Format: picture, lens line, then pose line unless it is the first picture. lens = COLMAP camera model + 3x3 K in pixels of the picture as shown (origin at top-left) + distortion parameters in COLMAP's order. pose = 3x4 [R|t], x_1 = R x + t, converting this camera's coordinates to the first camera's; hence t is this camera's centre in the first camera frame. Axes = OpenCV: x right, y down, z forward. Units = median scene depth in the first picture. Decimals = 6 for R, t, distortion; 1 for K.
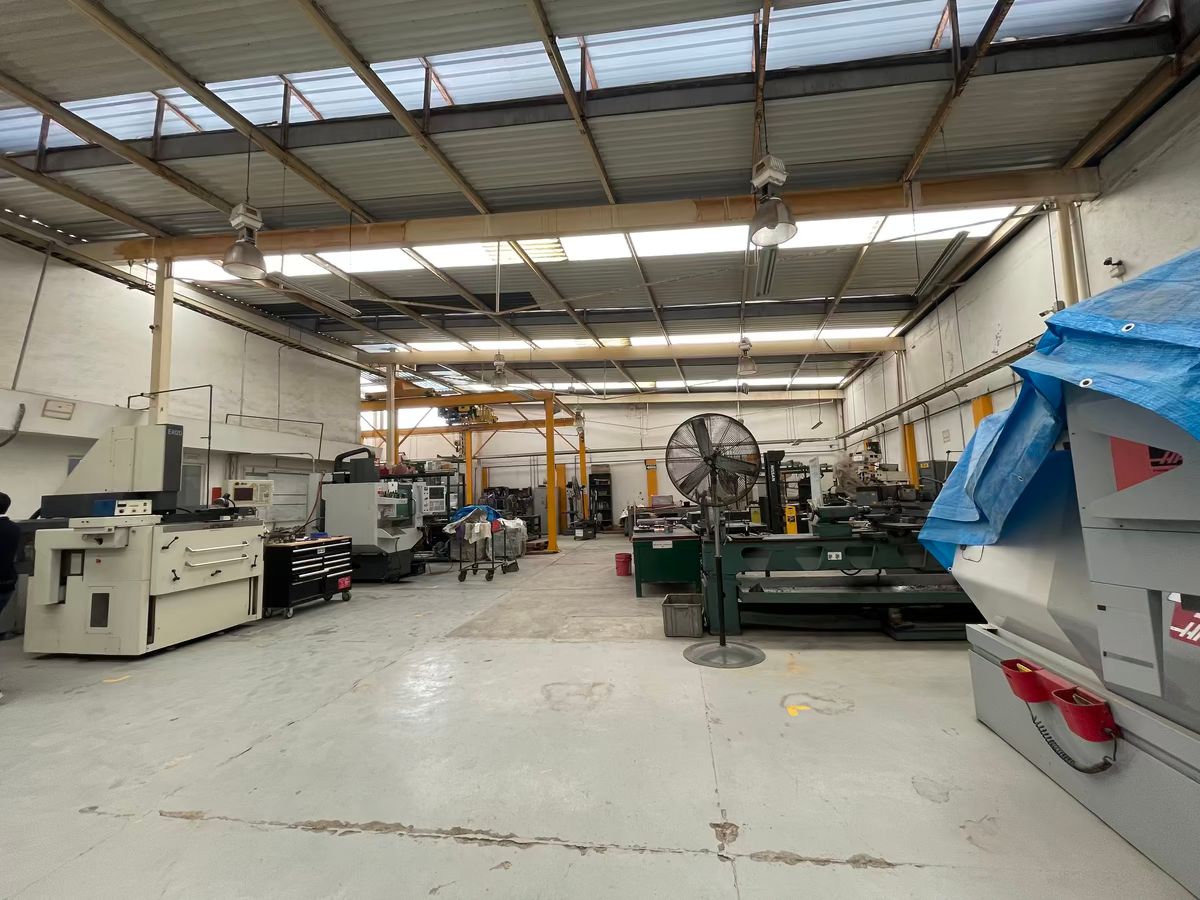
lens RADIAL K [[483.2, 0, 595.5], [0, 483.2, 448.2], [0, 0, 1]] dist [0.000246, -0.000141]
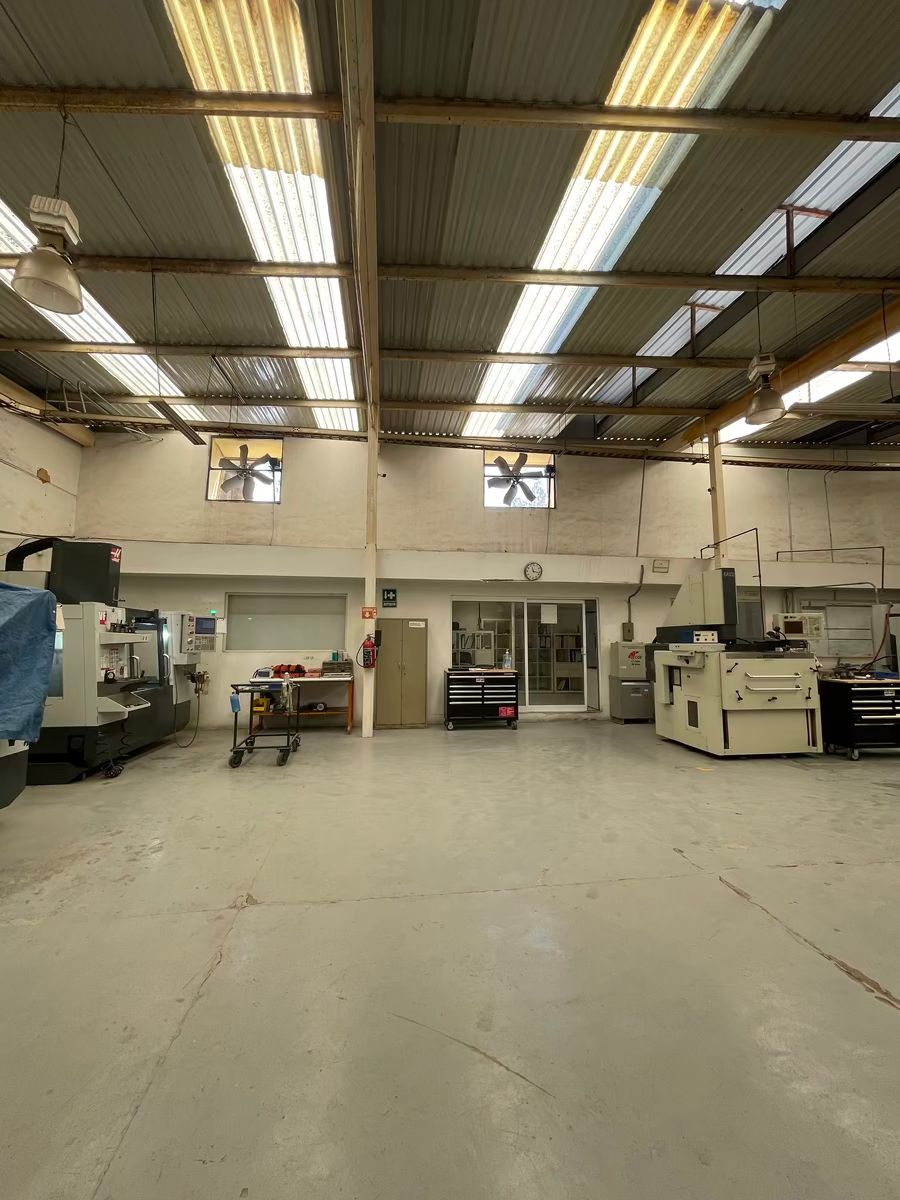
lens RADIAL K [[483.1, 0, 452.3], [0, 483.1, 596.5], [0, 0, 1]] dist [-0.001644, 0.000149]
pose [[0.289195, -0.054119, -0.955739, 0.054050], [0.081418, 0.996173, -0.031773, 0.003344], [0.953802, -0.068626, 0.292494, 0.007794]]
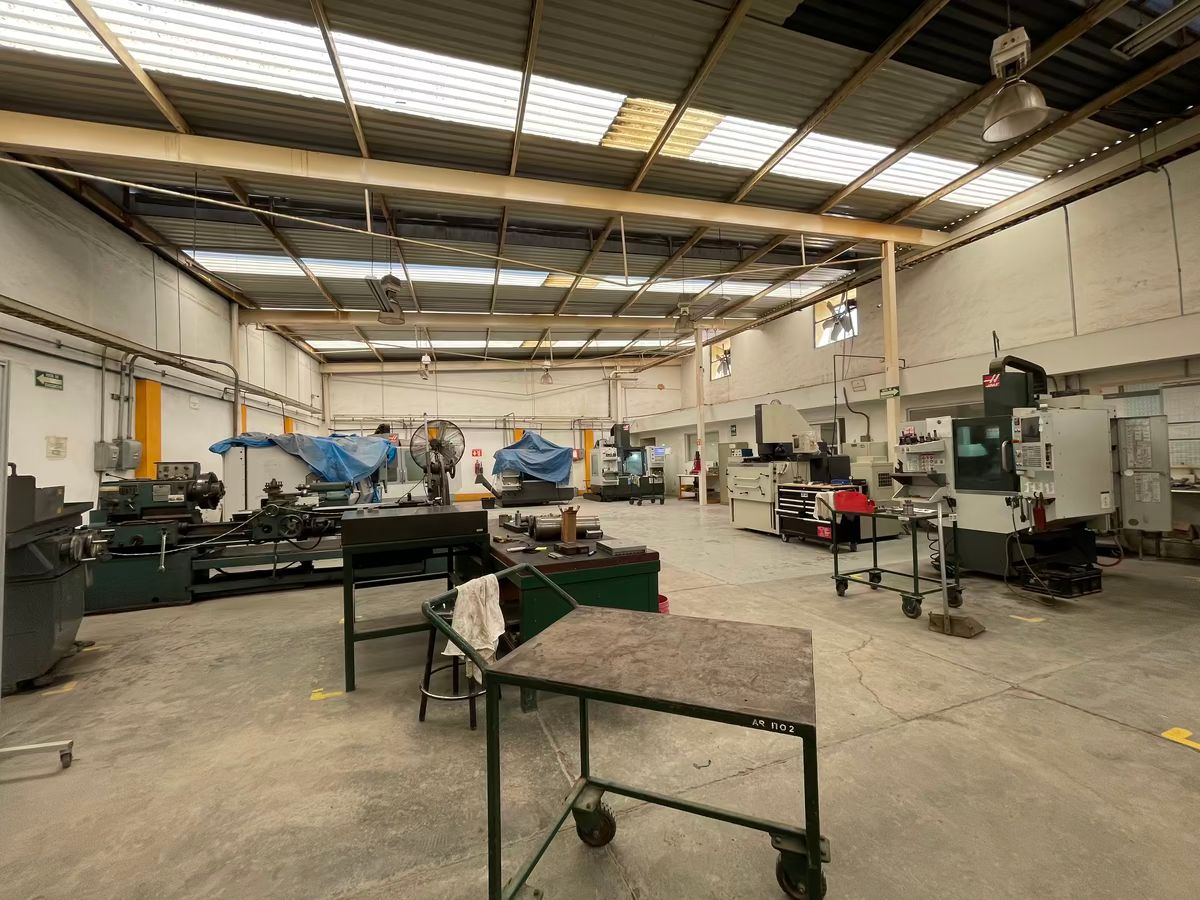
lens RADIAL K [[483.2, 0, 595.5], [0, 483.2, 448.2], [0, 0, 1]] dist [0.000246, -0.000141]
pose [[-0.863323, 0.048196, -0.502346, 0.454061], [0.107451, 0.990159, -0.089665, 0.180959], [0.493081, -0.131388, -0.860005, 2.014364]]
